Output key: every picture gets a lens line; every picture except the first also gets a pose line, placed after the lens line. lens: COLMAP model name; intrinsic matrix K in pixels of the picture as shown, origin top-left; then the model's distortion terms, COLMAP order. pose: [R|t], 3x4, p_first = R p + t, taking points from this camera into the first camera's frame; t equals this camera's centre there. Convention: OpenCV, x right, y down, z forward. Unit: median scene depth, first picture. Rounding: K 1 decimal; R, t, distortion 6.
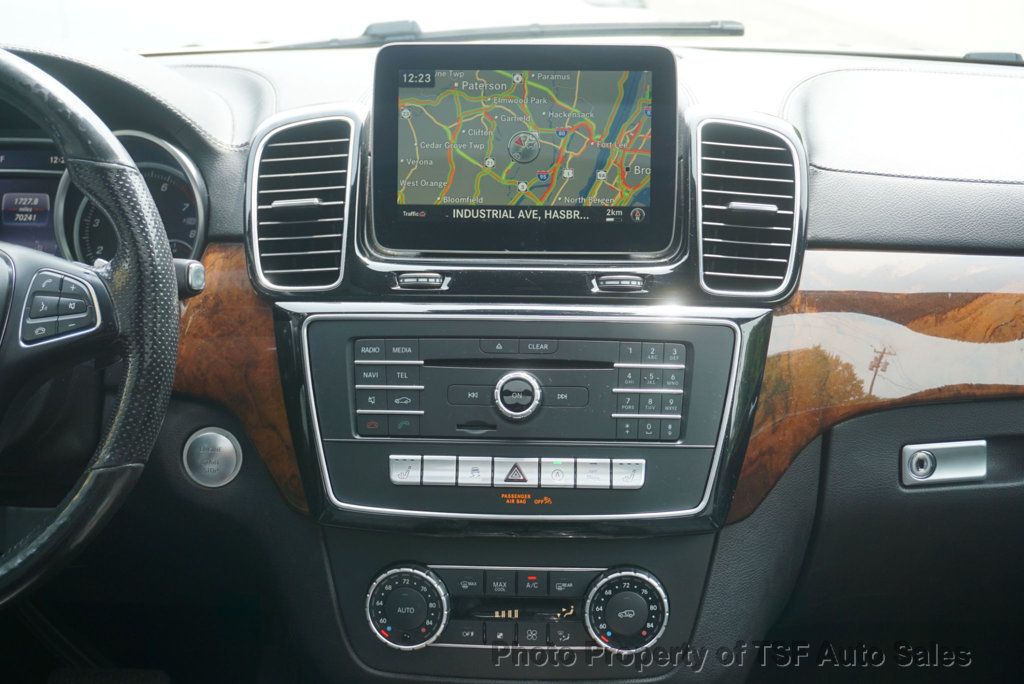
lens RADIAL K [[1474.1, 0, 505.3], [0, 1474.1, 344.6], [0, 0, 1]] dist [-0.016629, 0.000000]
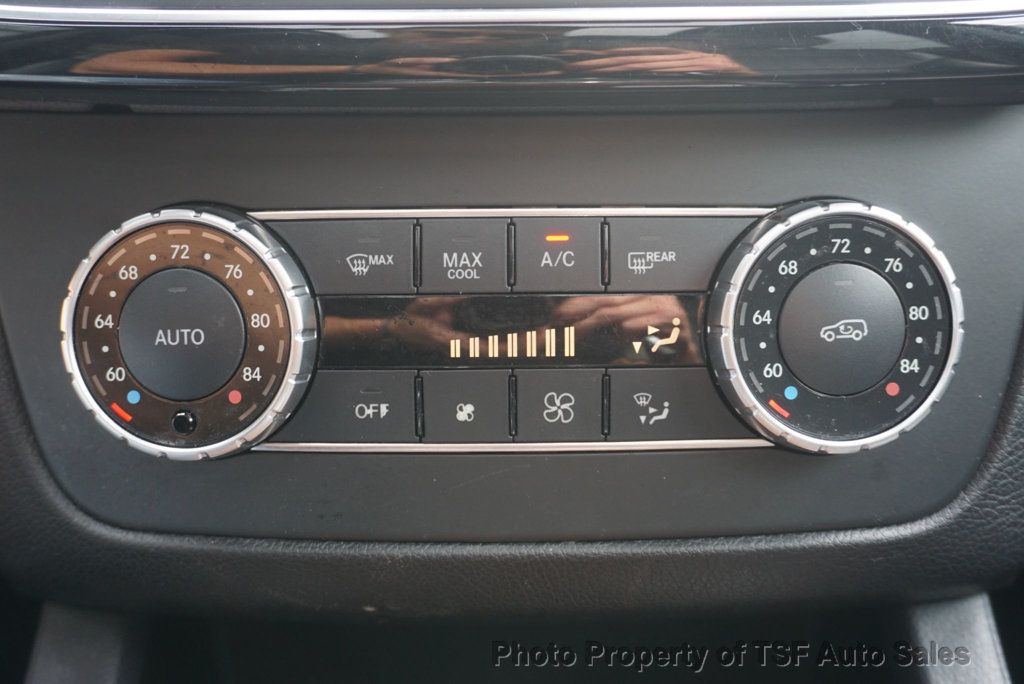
lens RADIAL K [[1074.9, 0, 517.9], [0, 1074.9, 343.3], [0, 0, 1]] dist [-0.005271, 0.000000]
pose [[0.998215, -0.017524, 0.057093, -0.005498], [0.017992, 0.999809, -0.007690, 0.184058], [-0.056947, 0.008703, 0.998339, 0.751835]]
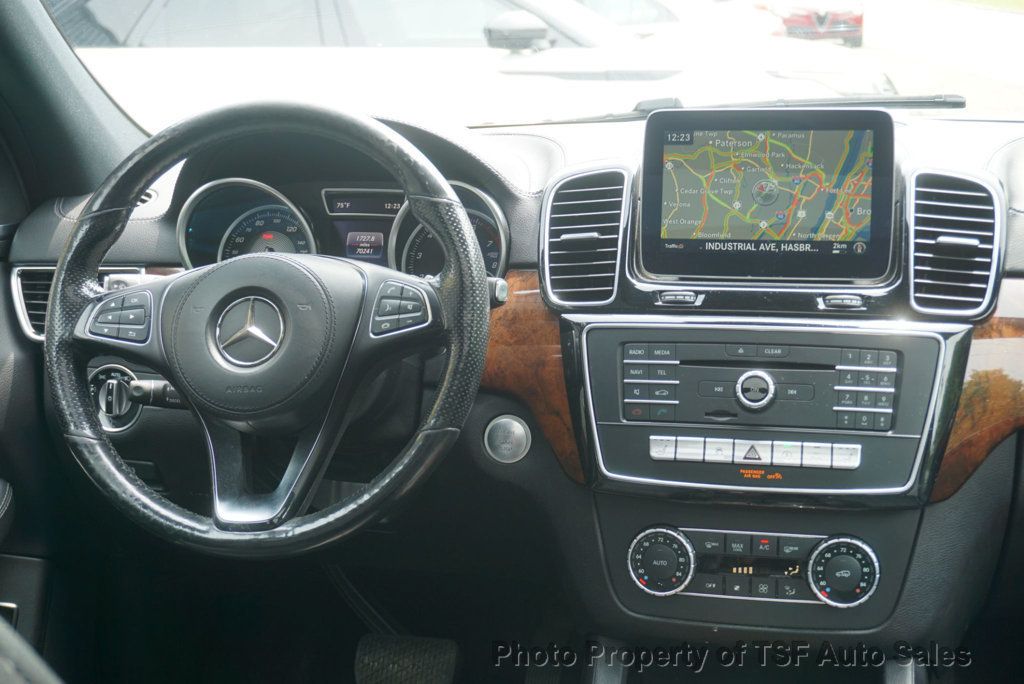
lens RADIAL K [[1405.1, 0, 505.4], [0, 1405.1, 344.3], [0, 0, 1]] dist [-0.015292, 0.000000]
pose [[0.983989, 0.019890, -0.177114, 0.009707], [-0.029663, 0.998170, -0.052700, 0.063065], [0.175741, 0.057110, 0.982778, -0.188895]]
